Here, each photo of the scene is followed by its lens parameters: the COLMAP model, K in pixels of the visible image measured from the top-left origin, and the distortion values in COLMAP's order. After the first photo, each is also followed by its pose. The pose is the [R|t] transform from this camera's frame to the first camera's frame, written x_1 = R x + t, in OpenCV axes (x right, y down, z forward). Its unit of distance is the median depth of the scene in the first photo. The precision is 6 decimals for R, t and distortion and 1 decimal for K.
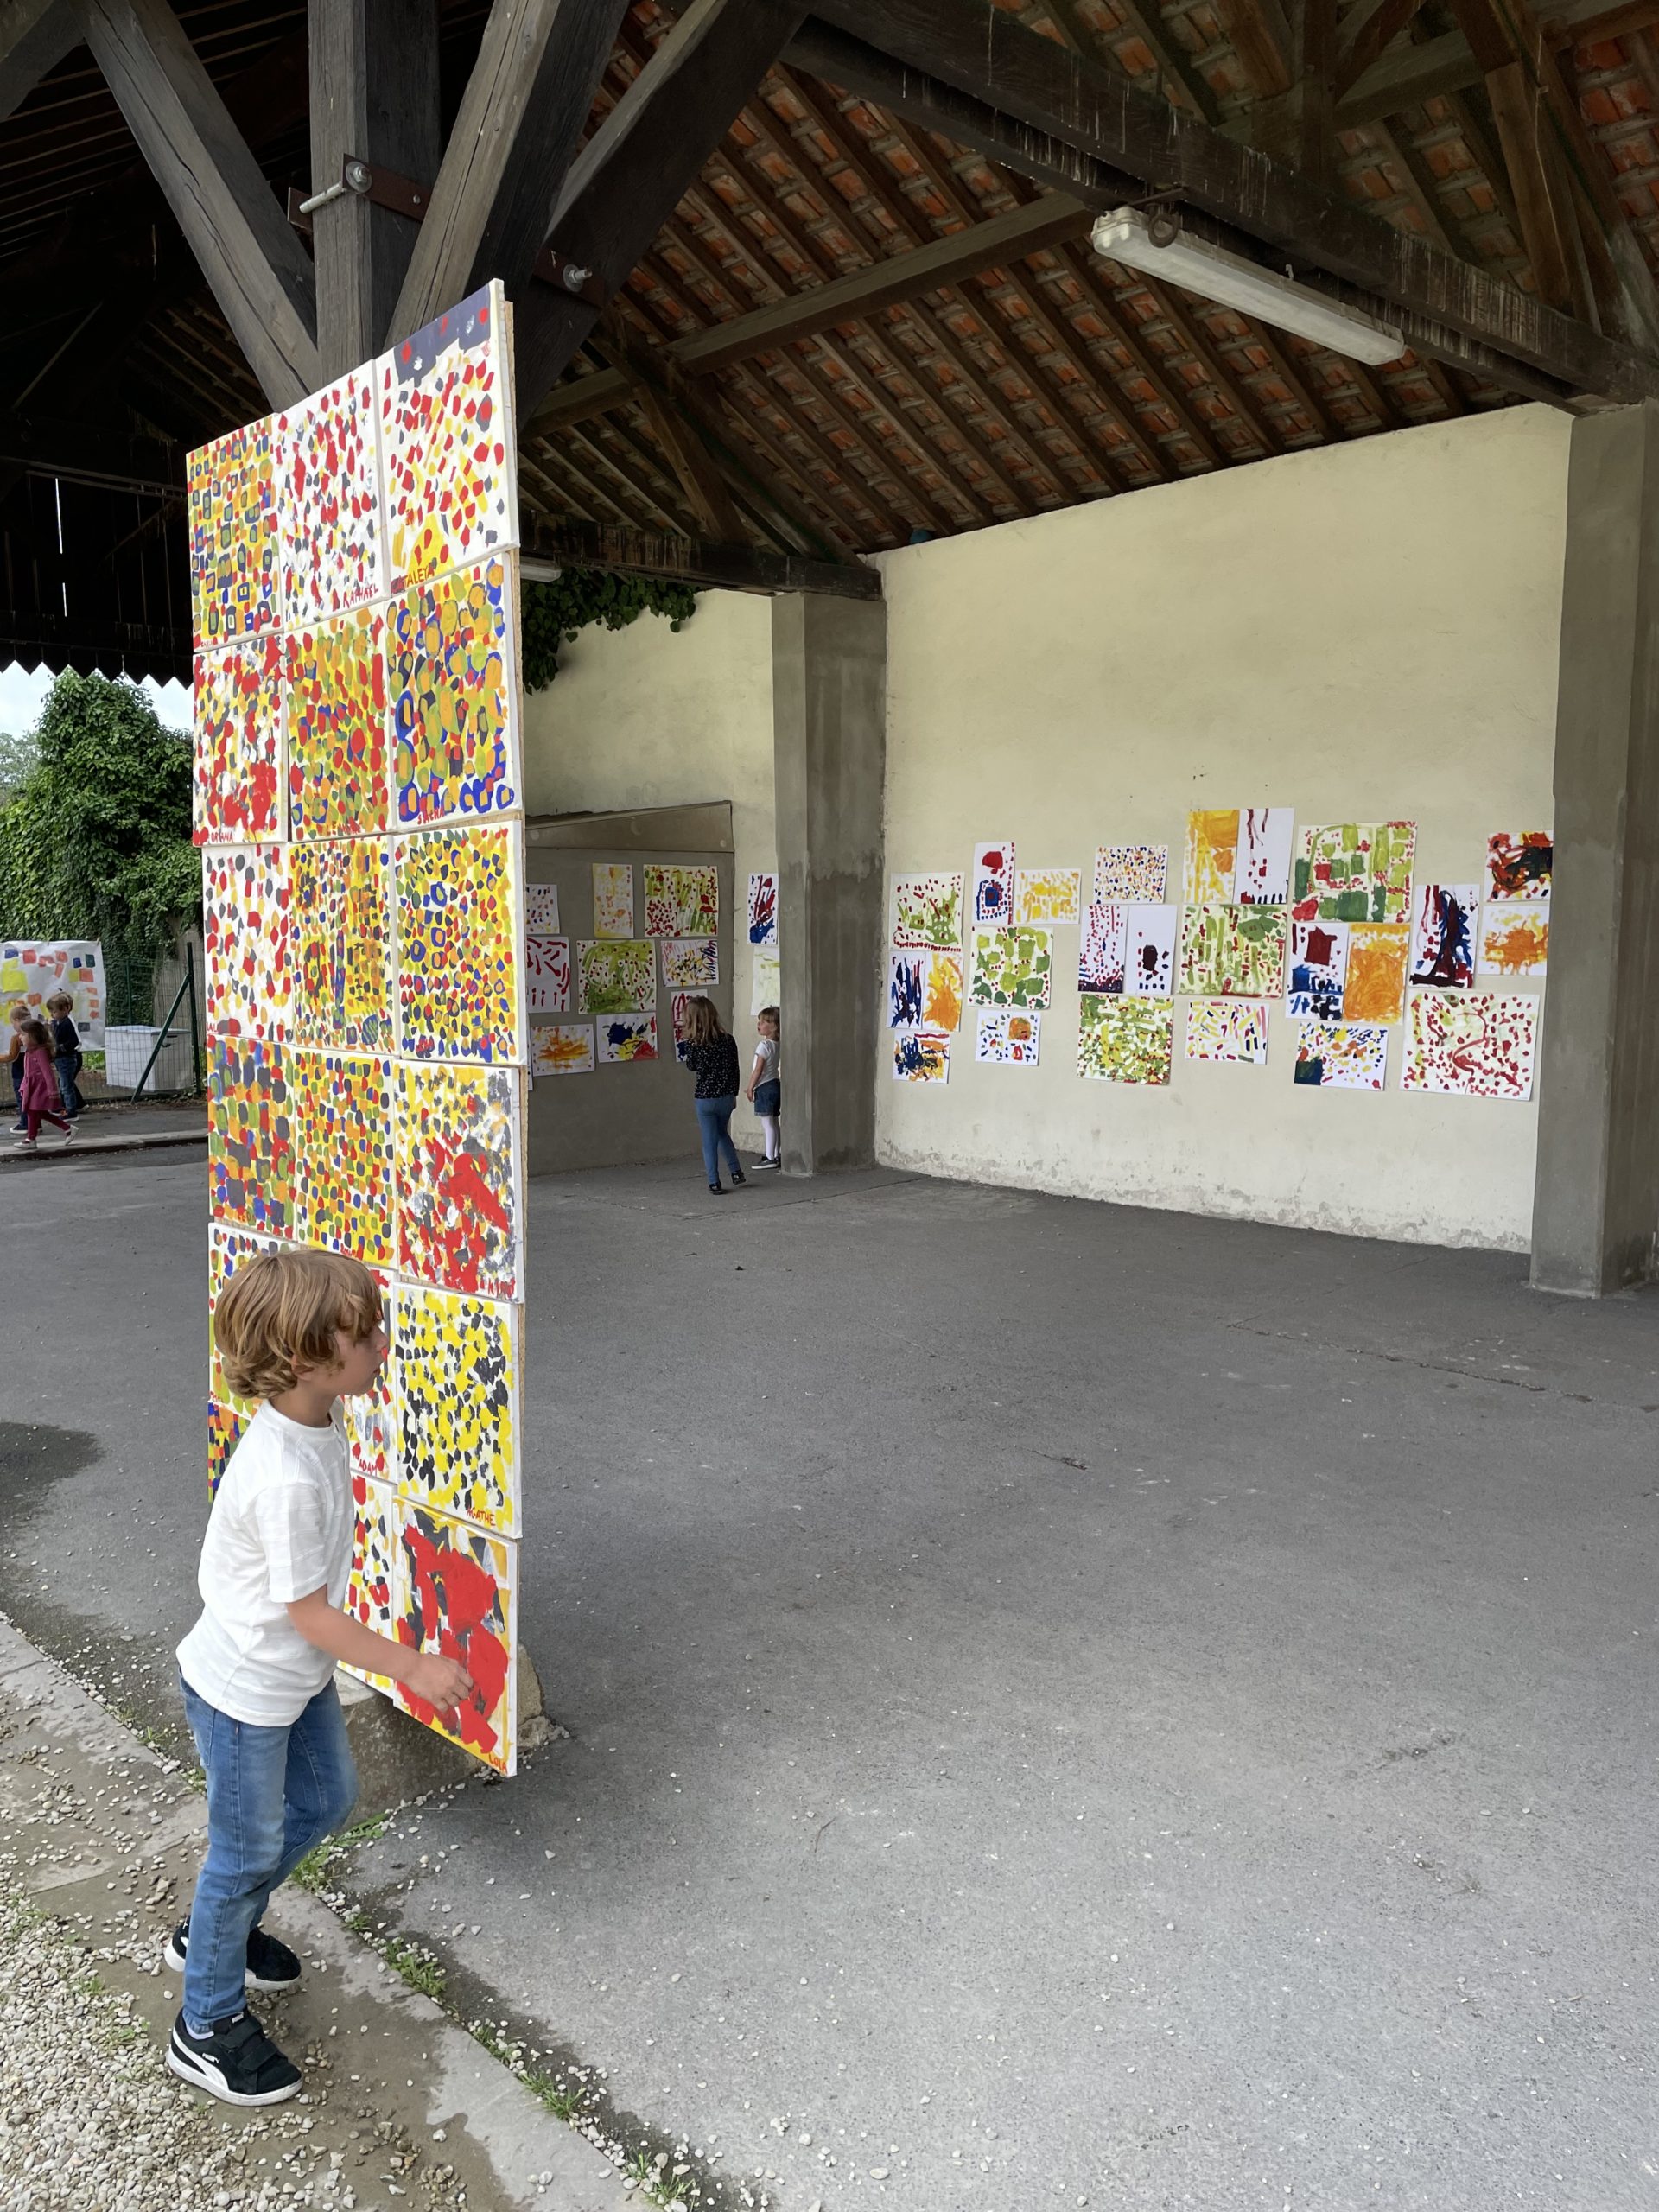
lens RADIAL K [[1650.5, 0, 823.2], [0, 1650.5, 1120.5], [0, 0, 1]] dist [0.058505, -0.083394]
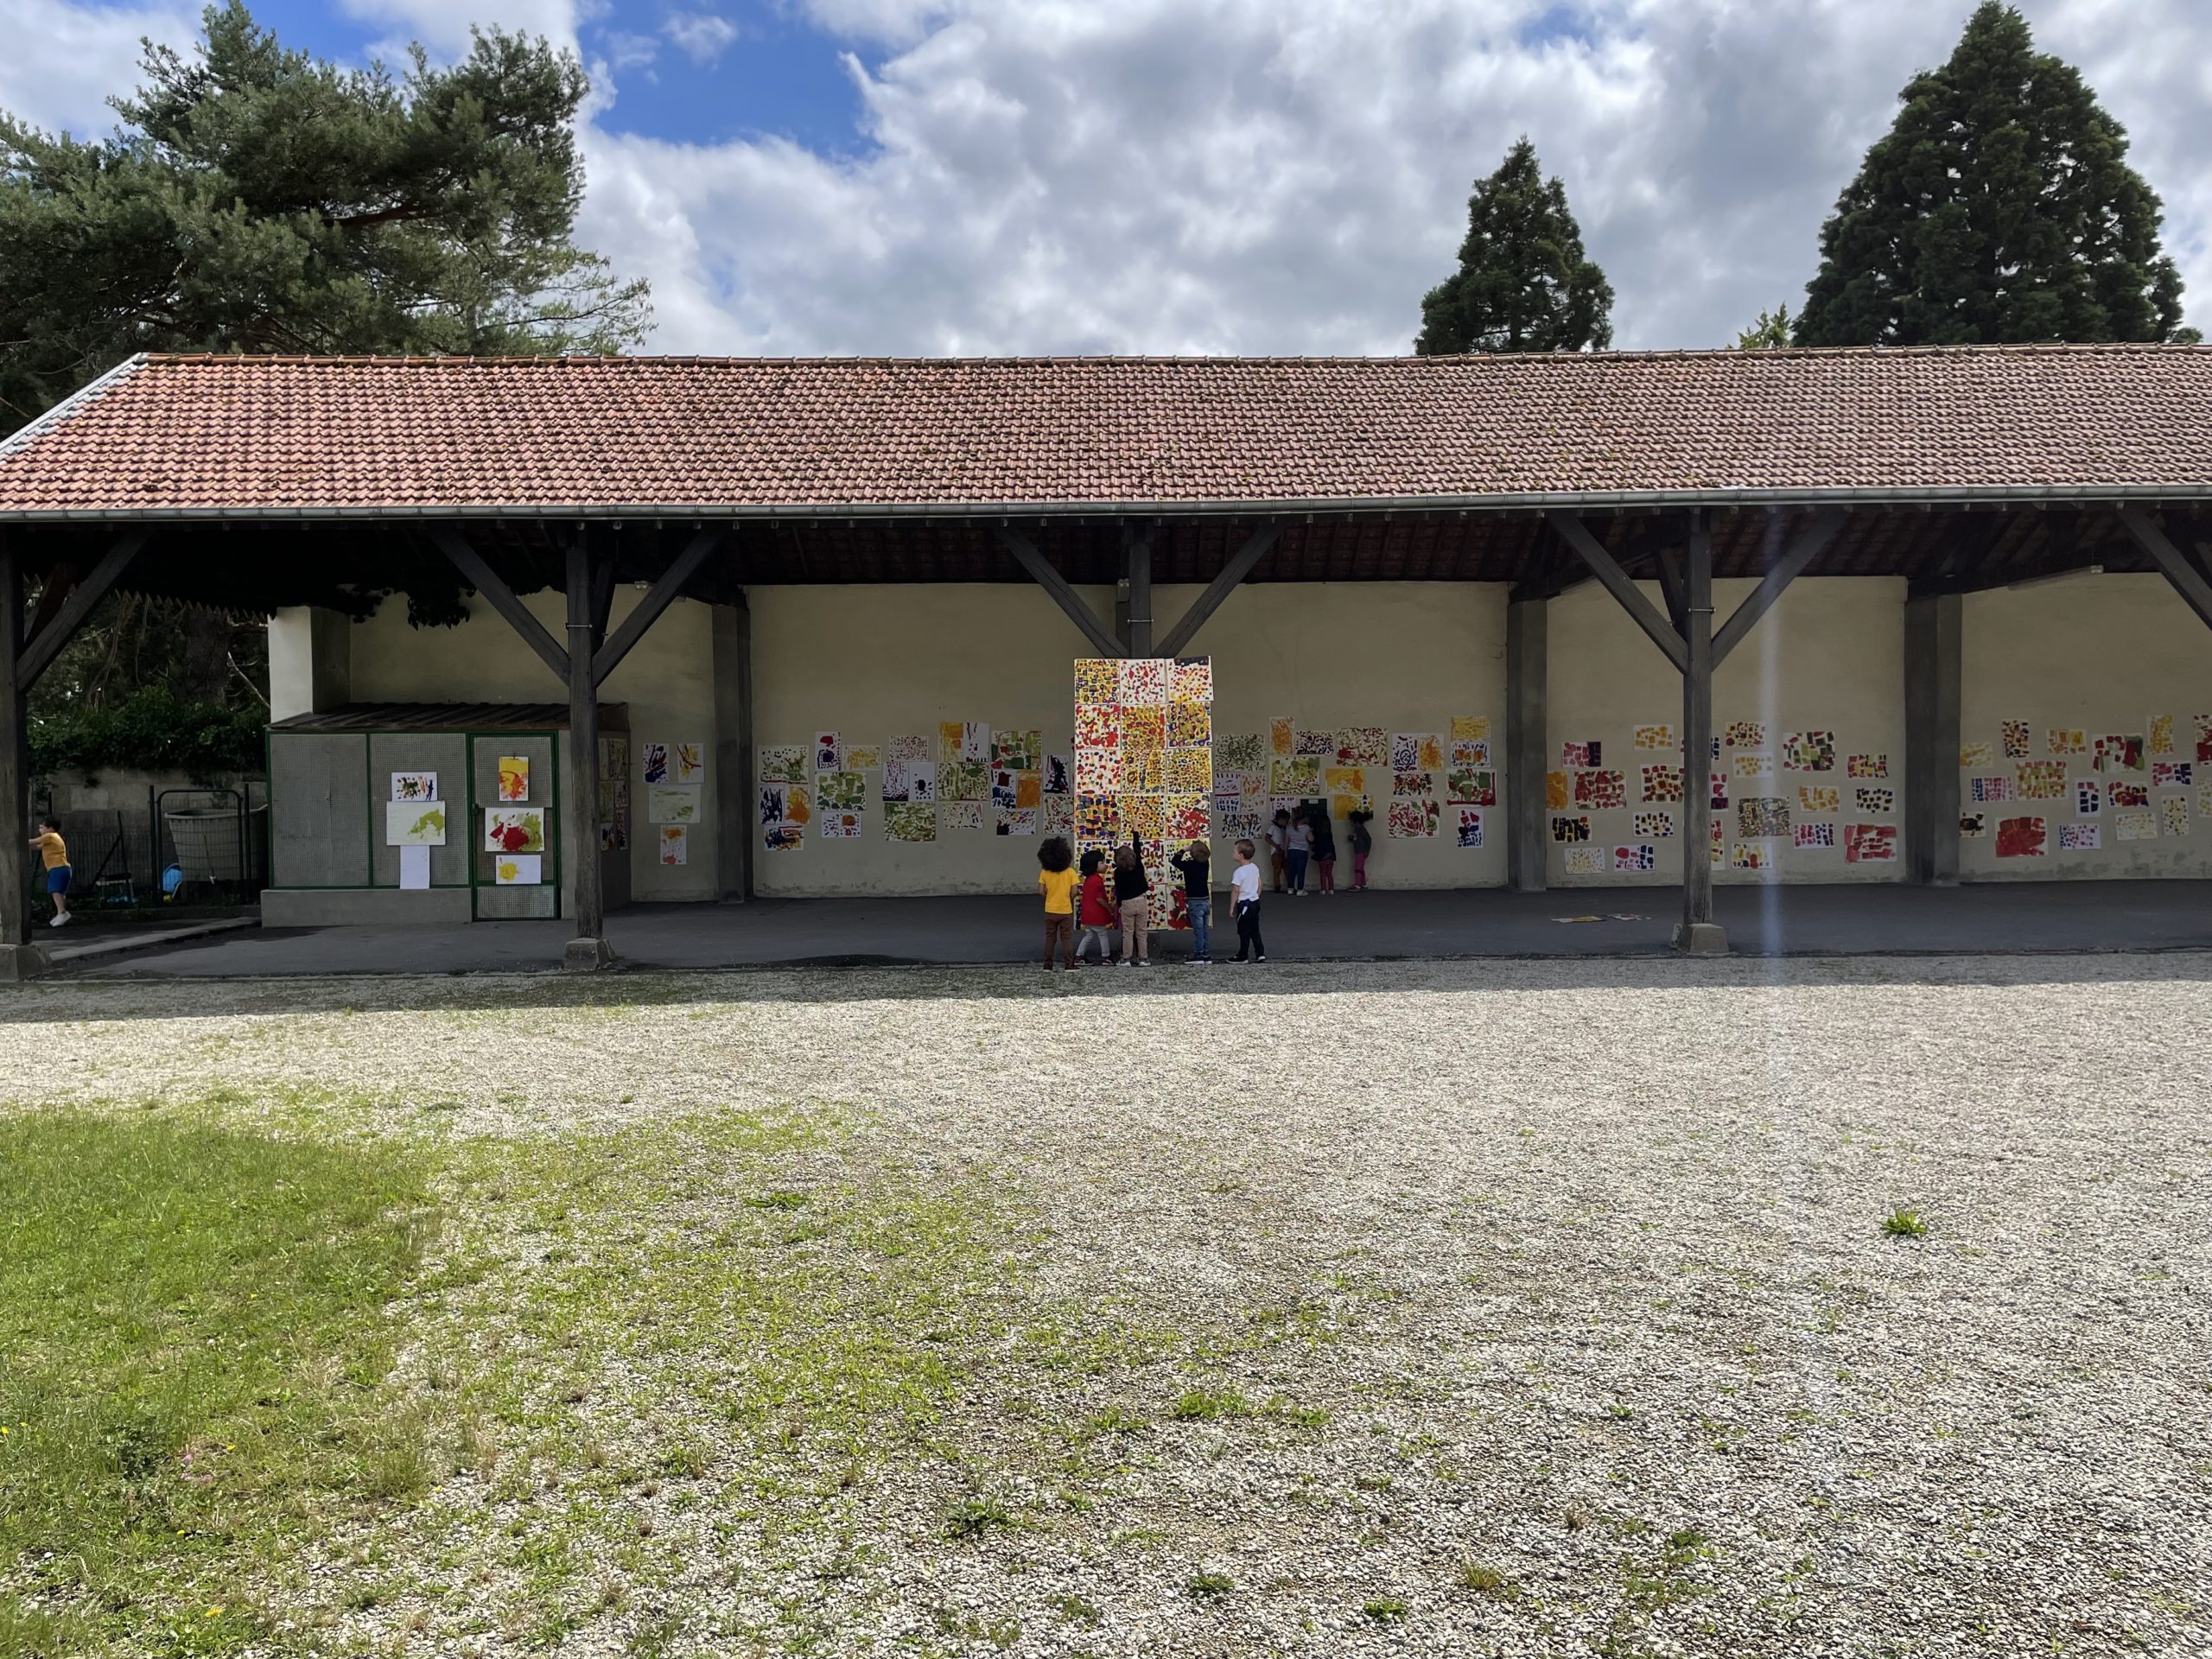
lens RADIAL K [[1650.5, 0, 1113.8], [0, 1650.5, 825.4], [0, 0, 1]] dist [0.058505, -0.083394]
pose [[0.674449, -0.027177, 0.737821, -1.272713], [0.092943, 0.994498, -0.048329, 0.088490], [-0.732448, 0.101171, 0.673264, -0.695696]]
